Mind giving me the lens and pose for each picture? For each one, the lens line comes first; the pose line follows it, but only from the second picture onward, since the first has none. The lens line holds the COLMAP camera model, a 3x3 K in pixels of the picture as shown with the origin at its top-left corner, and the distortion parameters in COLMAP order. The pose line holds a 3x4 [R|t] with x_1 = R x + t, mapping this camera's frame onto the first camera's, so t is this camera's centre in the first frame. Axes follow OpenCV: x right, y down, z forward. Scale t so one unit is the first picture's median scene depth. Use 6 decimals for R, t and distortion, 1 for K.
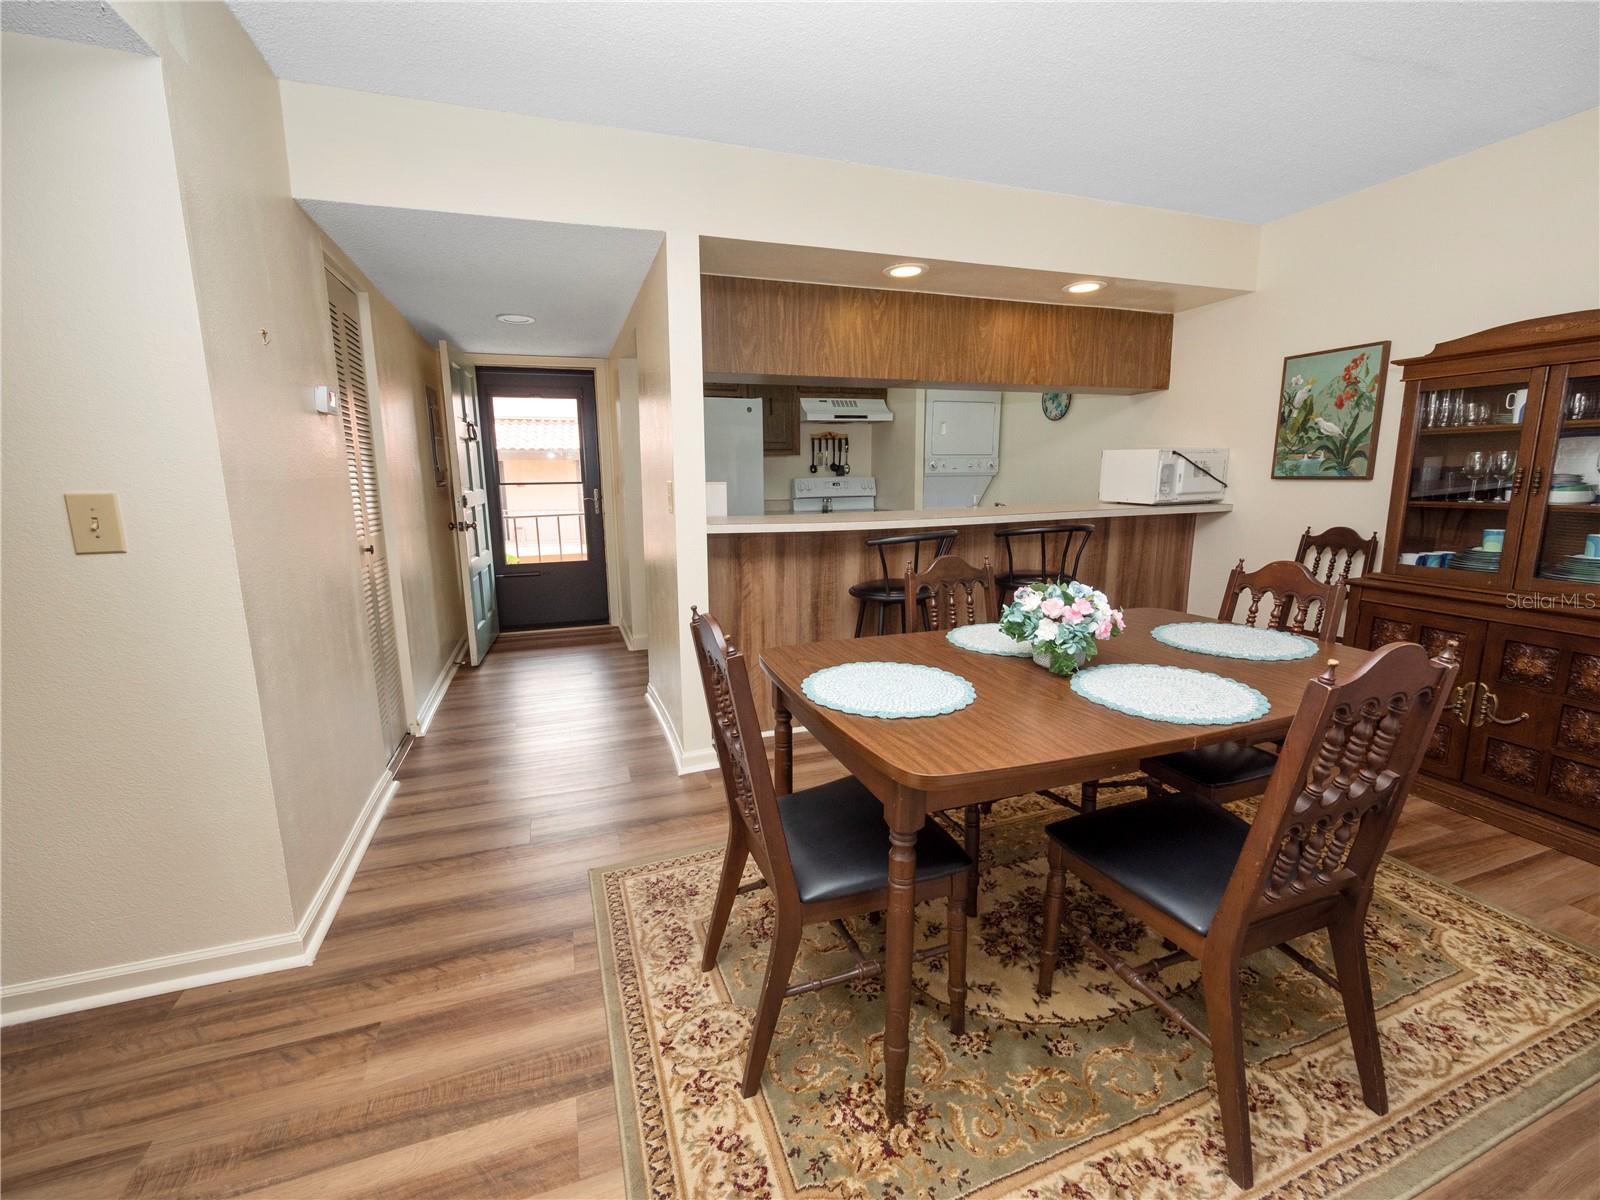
lens RADIAL K [[669.0, 0, 800.9], [0, 669.0, 591.1], [0, 0, 1]] dist [0.001327, 0.000087]
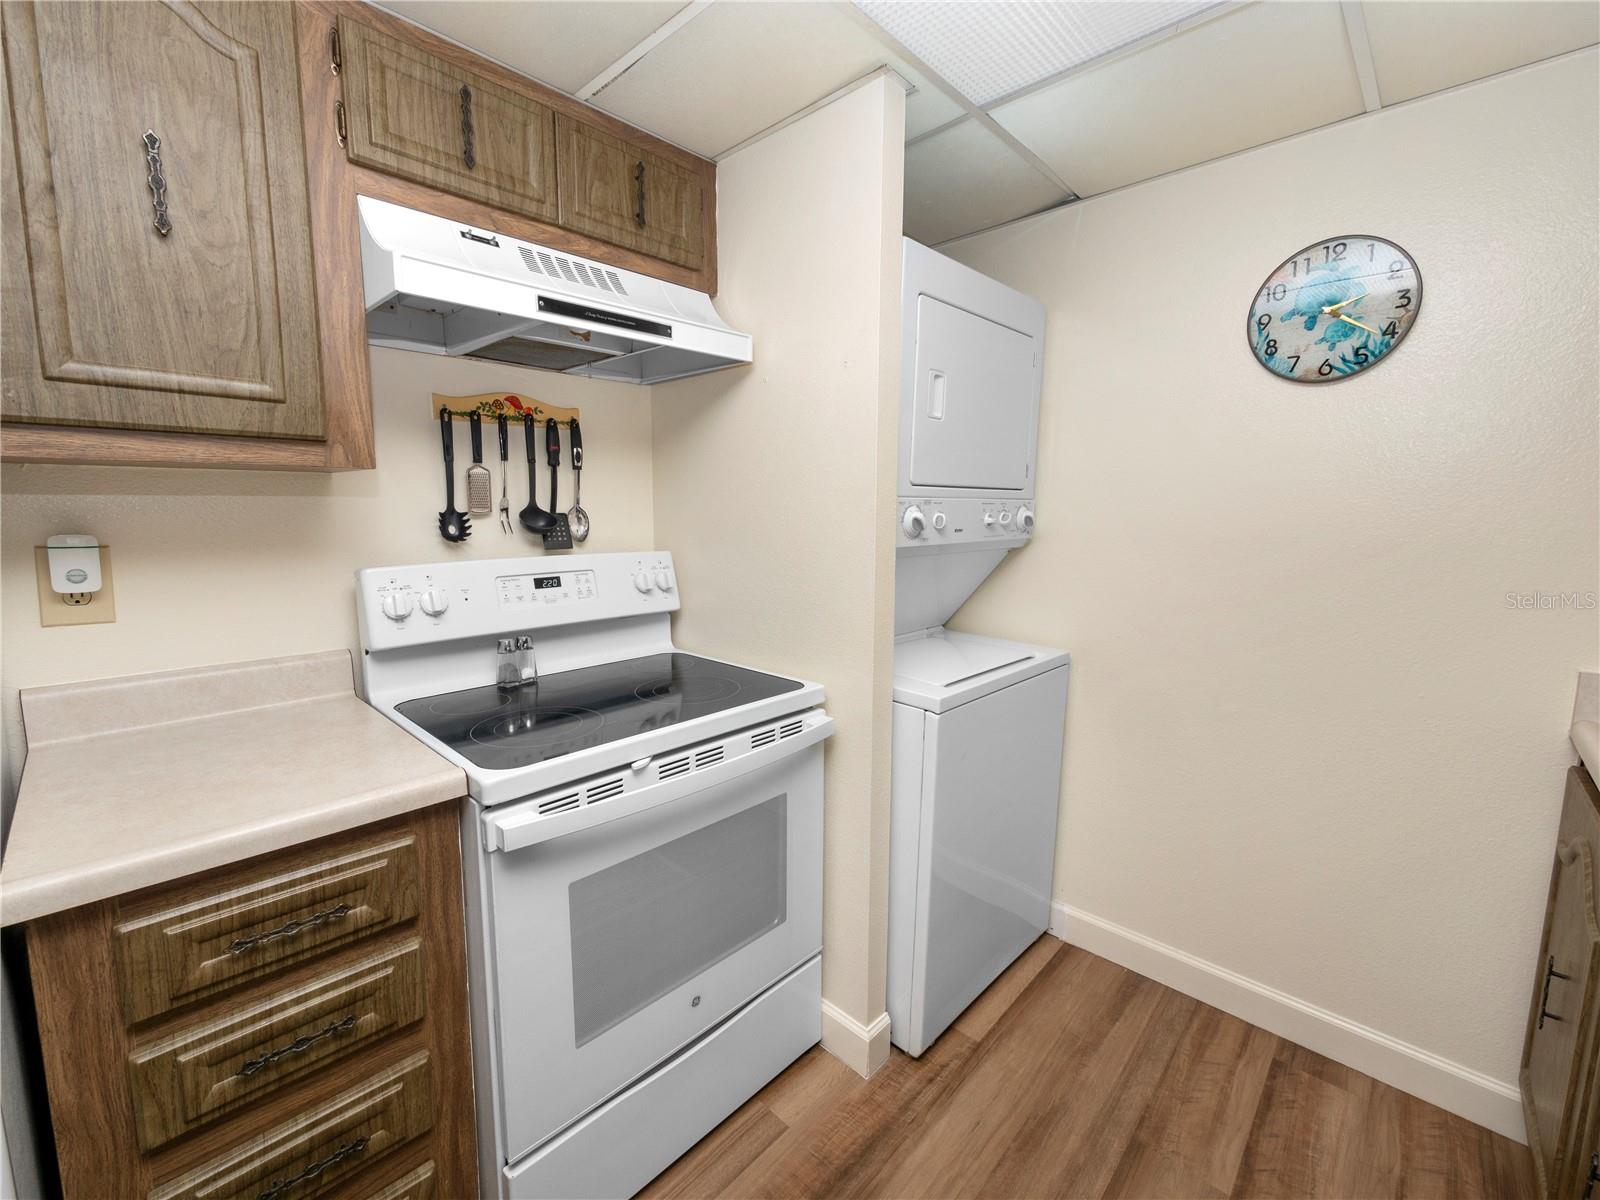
lens RADIAL K [[669.0, 0, 790.7], [0, 669.0, 600.8], [0, 0, 1]] dist [0.001327, 0.000087]
pose [[0.900579, -0.042283, 0.432631, 0.022759], [0.062632, 0.997495, -0.032886, -0.133395], [-0.430156, 0.056713, 0.900971, 0.691335]]
